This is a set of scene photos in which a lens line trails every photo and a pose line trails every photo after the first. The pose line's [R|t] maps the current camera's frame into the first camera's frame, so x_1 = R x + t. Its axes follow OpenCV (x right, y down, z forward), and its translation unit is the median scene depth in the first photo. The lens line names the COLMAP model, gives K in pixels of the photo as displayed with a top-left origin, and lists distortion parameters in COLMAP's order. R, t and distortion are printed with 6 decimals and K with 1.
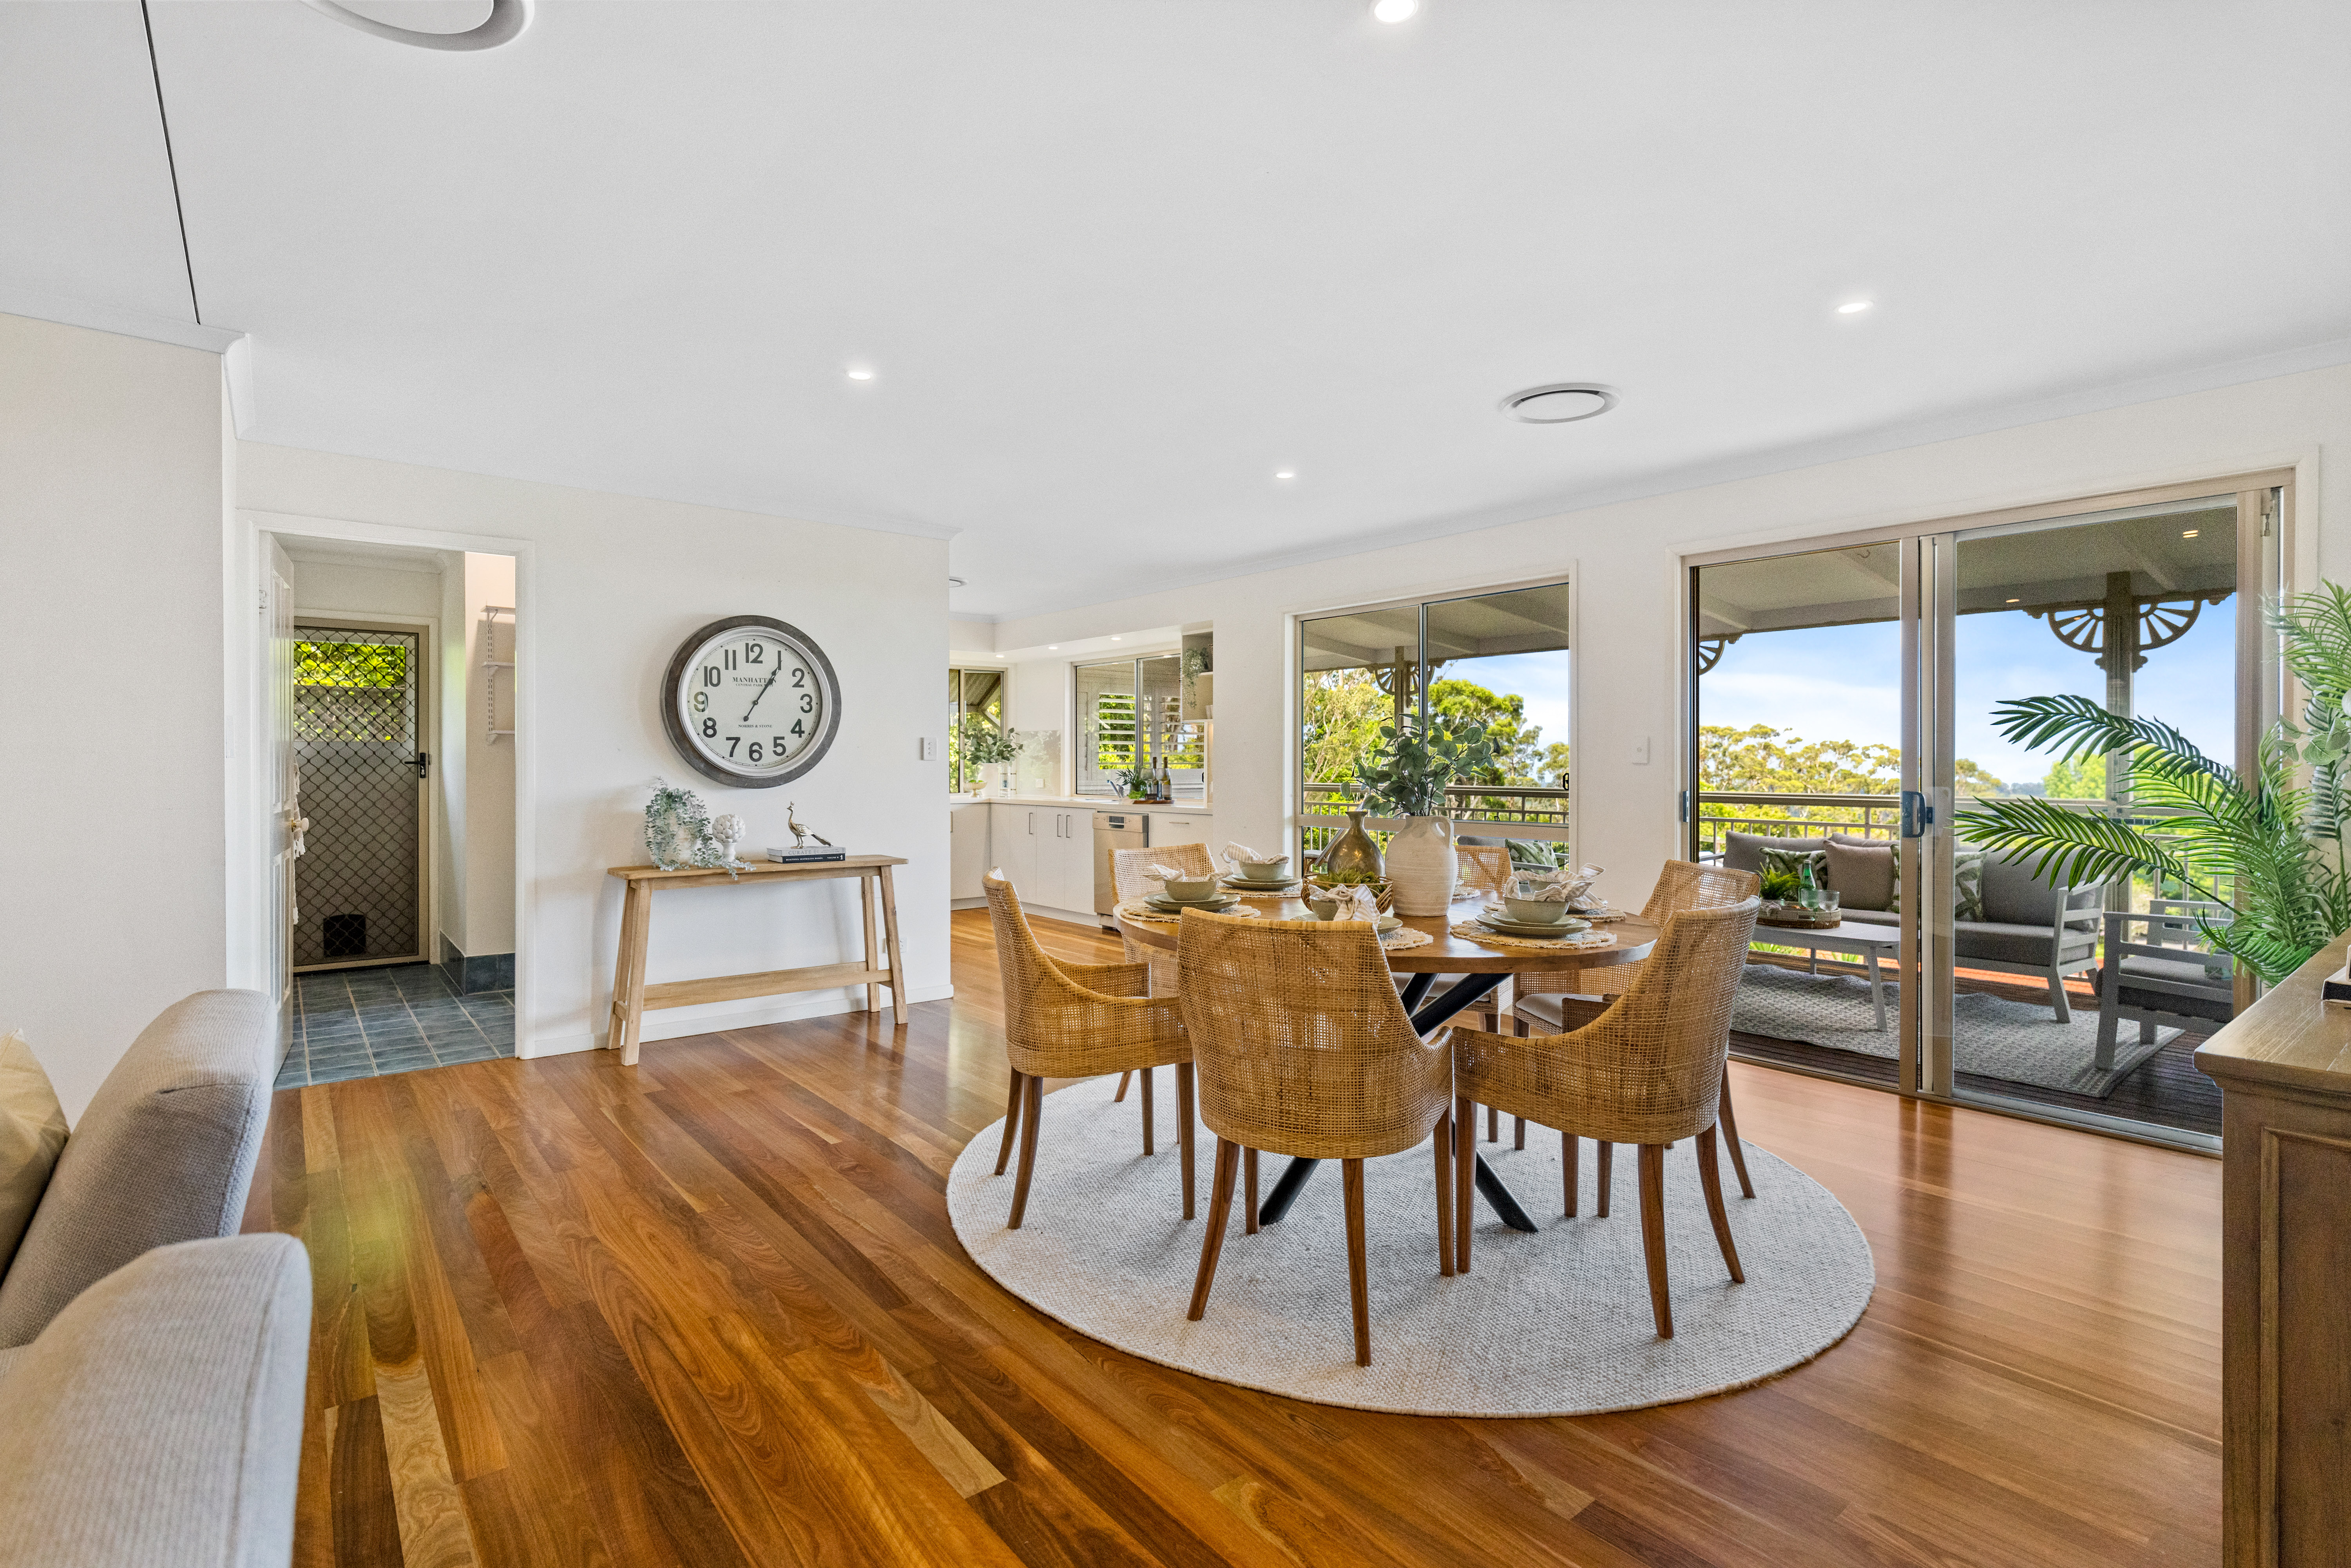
lens RADIAL K [[1103.0, 0, 1167.2], [0, 1103.0, 775.6], [0, 0, 1]] dist [-0.000173, -0.000583]
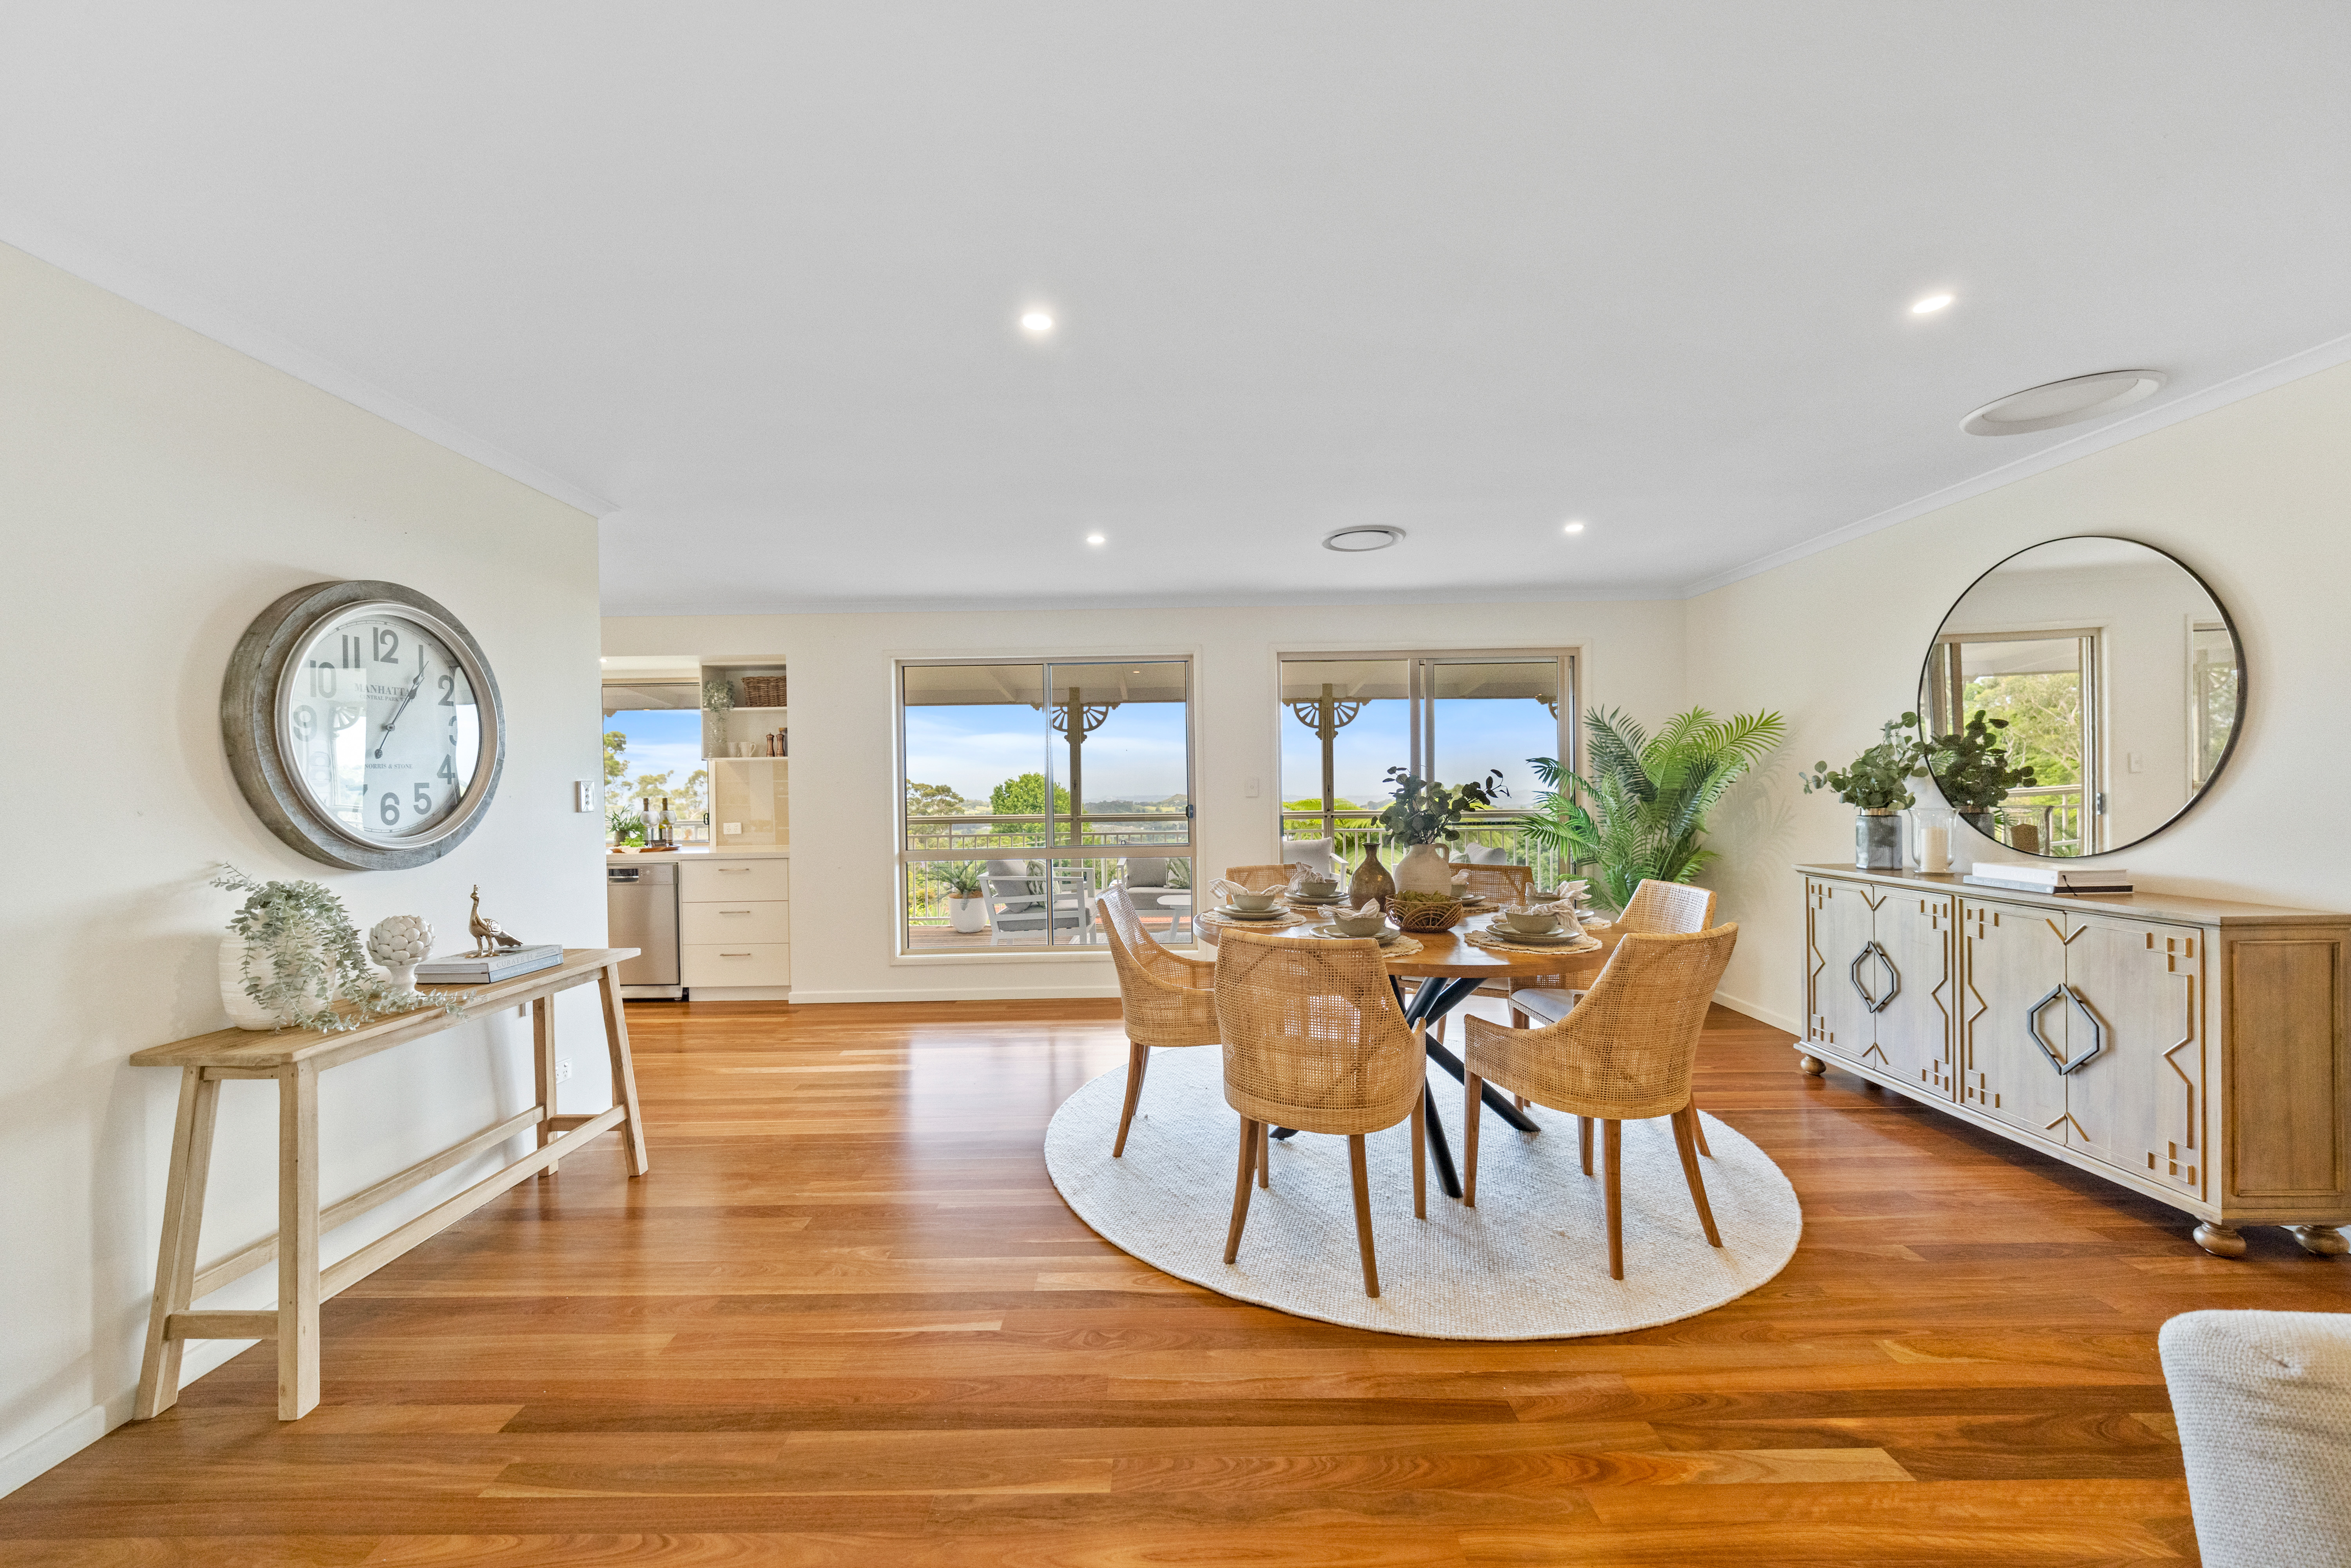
lens RADIAL K [[880.9, 0, 1175.5], [0, 880.9, 784.0], [0, 0, 1]] dist [-0.005864, -0.000007]
pose [[0.629125, -0.008659, 0.777256, -0.408161], [0.022832, 0.999712, -0.007343, -0.018308], [-0.776969, 0.022366, 0.629141, 0.308148]]
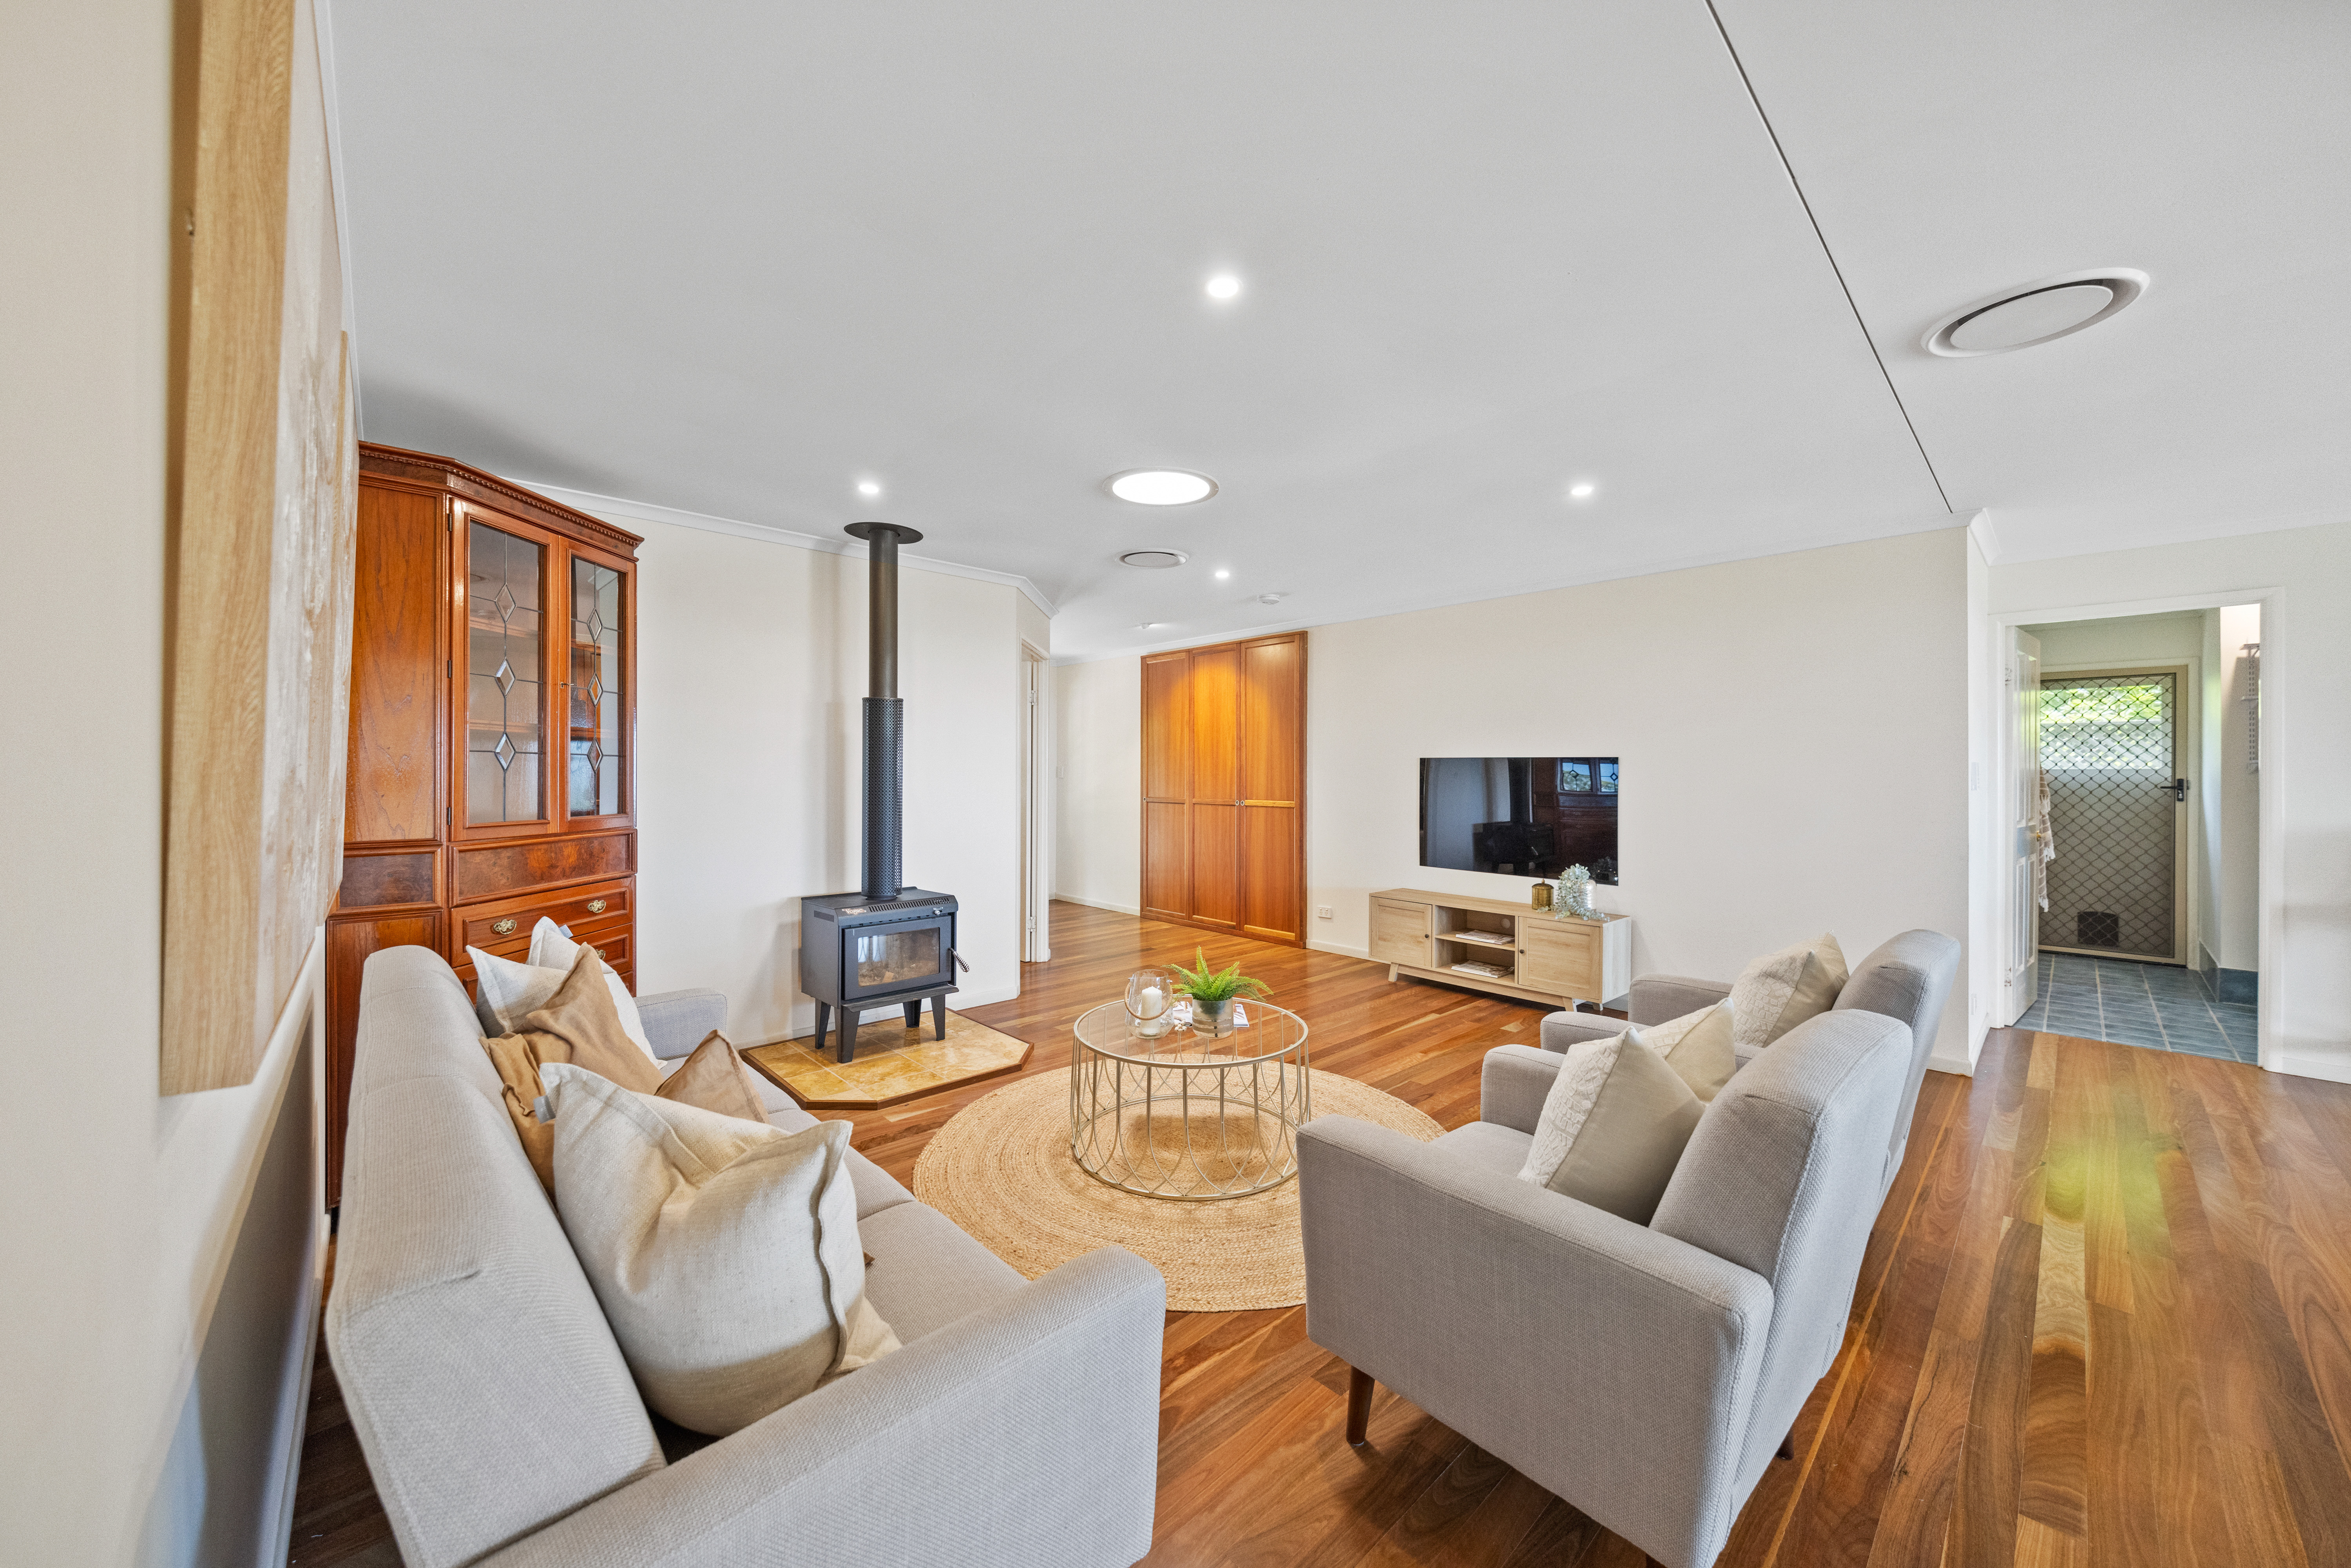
lens RADIAL K [[839.2, 0, 1177.2], [0, 839.2, 777.9], [0, 0, 1]] dist [-0.000311, 0.000266]
pose [[0.072425, 0.002318, -0.997371, 0.118941], [-0.011732, 0.999930, 0.001472, -0.012541], [0.997305, 0.011594, 0.072447, -0.093501]]
